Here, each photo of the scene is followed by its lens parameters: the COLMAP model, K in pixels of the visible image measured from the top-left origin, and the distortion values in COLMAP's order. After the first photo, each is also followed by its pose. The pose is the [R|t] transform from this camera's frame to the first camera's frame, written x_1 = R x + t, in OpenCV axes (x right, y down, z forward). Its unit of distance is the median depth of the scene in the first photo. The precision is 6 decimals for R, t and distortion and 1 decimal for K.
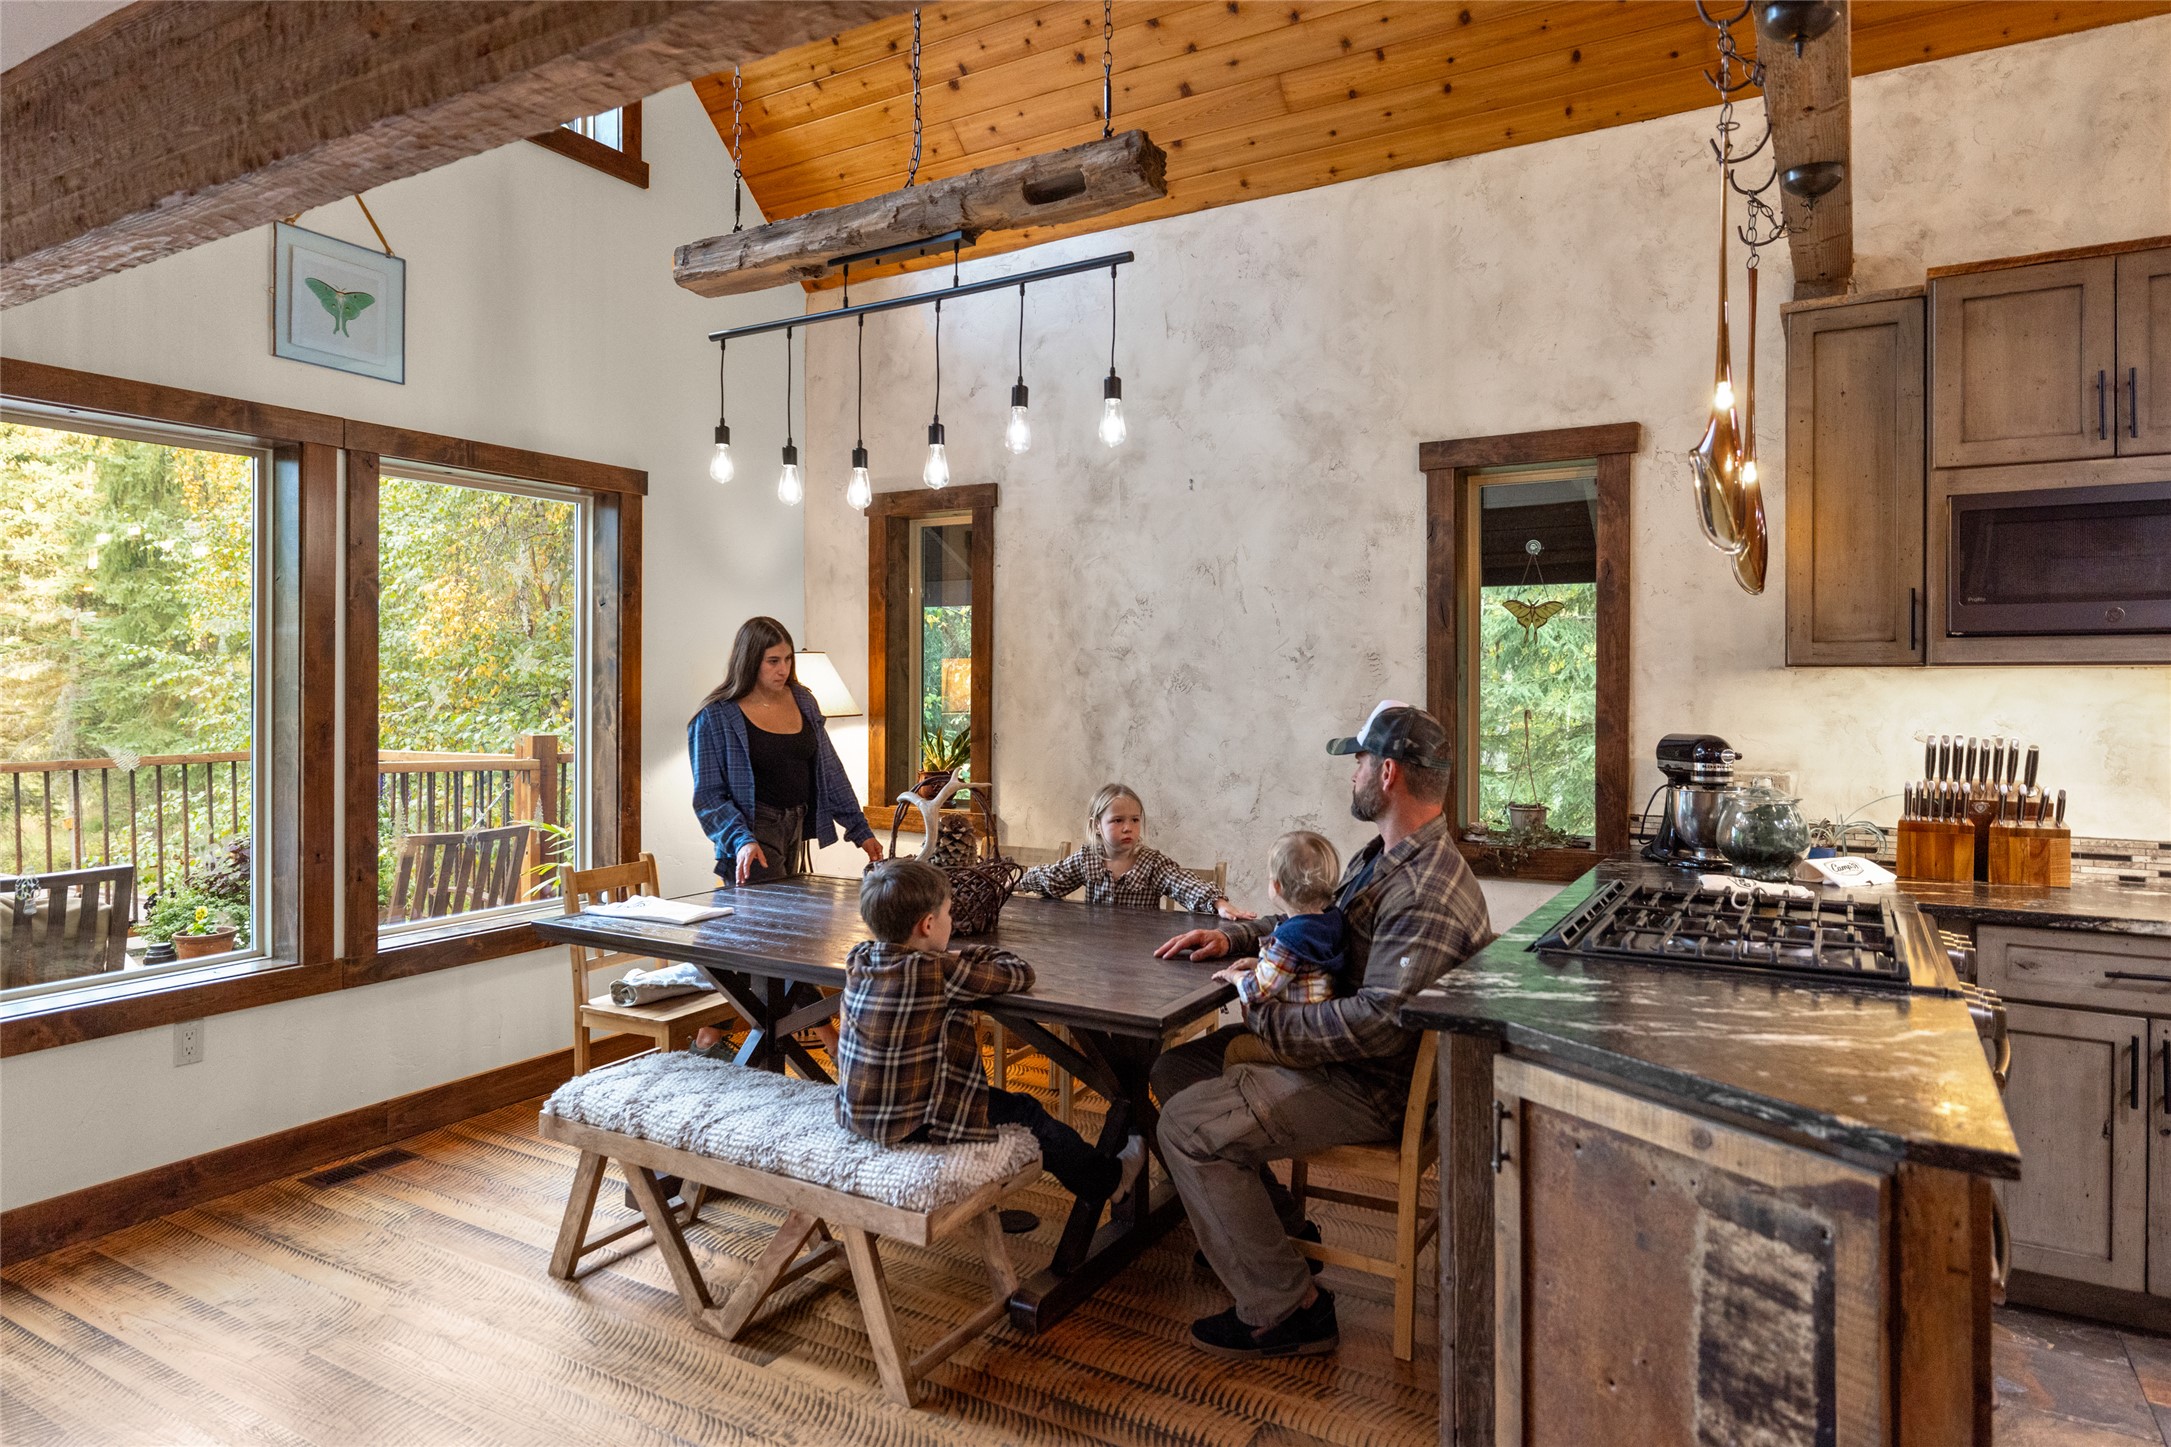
lens RADIAL K [[1298.9, 0, 1087.1], [0, 1298.9, 712.9], [0, 0, 1]] dist [-0.004788, -0.000998]
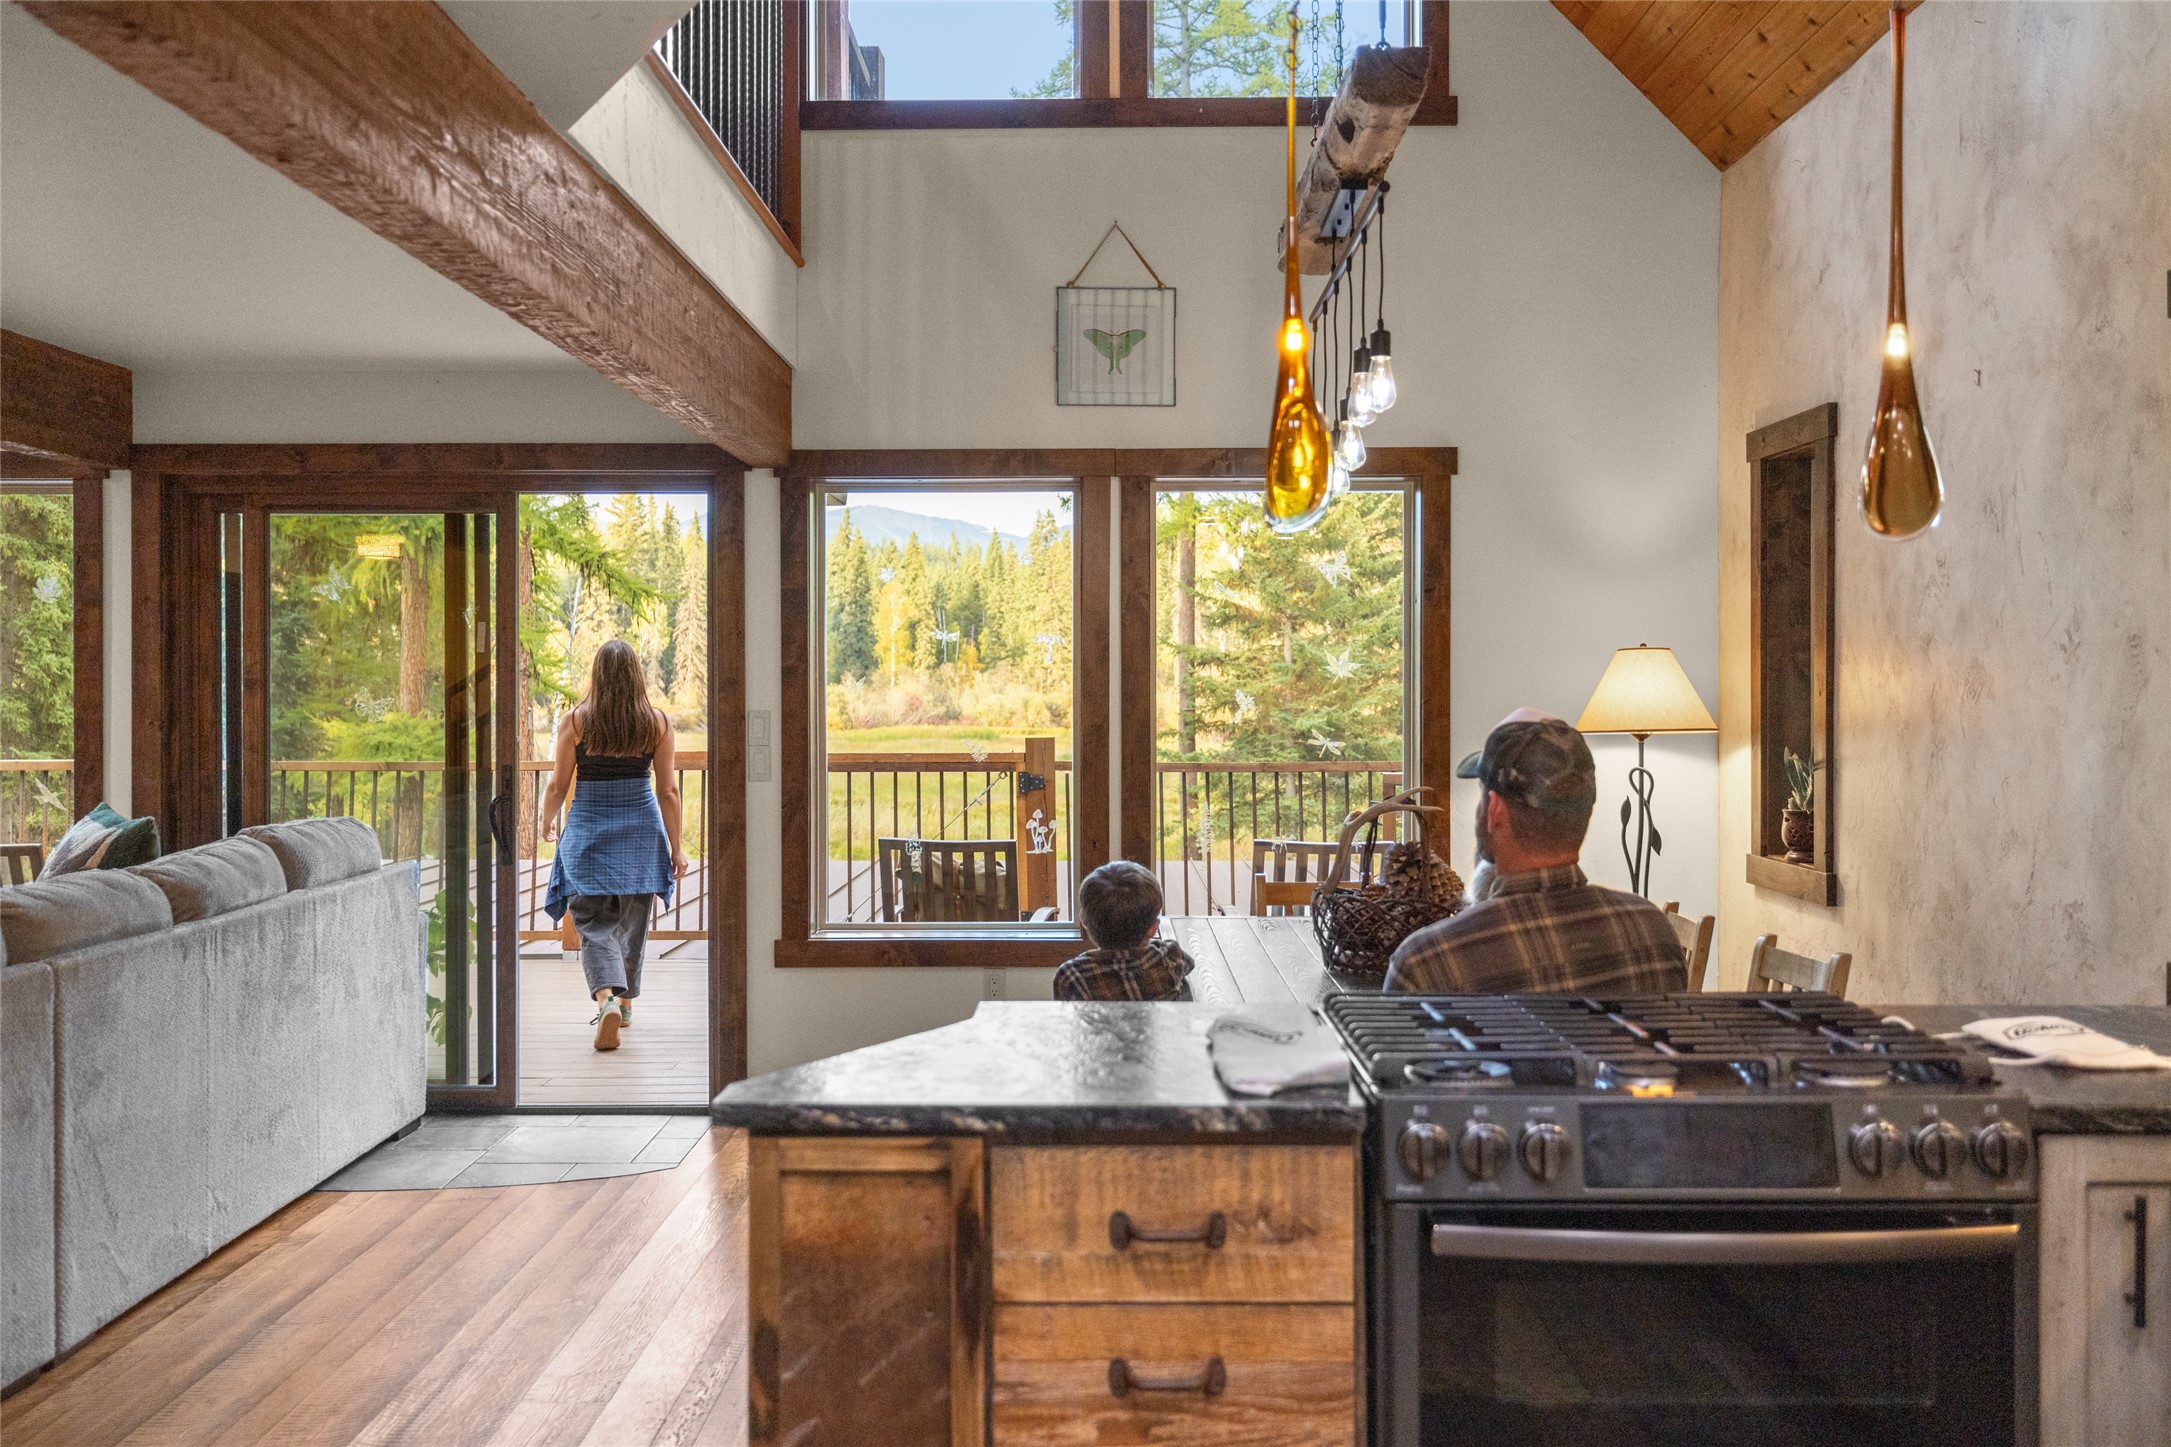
lens RADIAL K [[1878.8, 0, 1086.4], [0, 1878.8, 715.1], [0, 0, 1]] dist [0.003216, 0.001898]
pose [[0.497840, 0.012341, -0.867181, 0.782728], [-0.011883, 0.999902, 0.007408, -0.011908], [0.867188, 0.006616, 0.497937, 0.179345]]
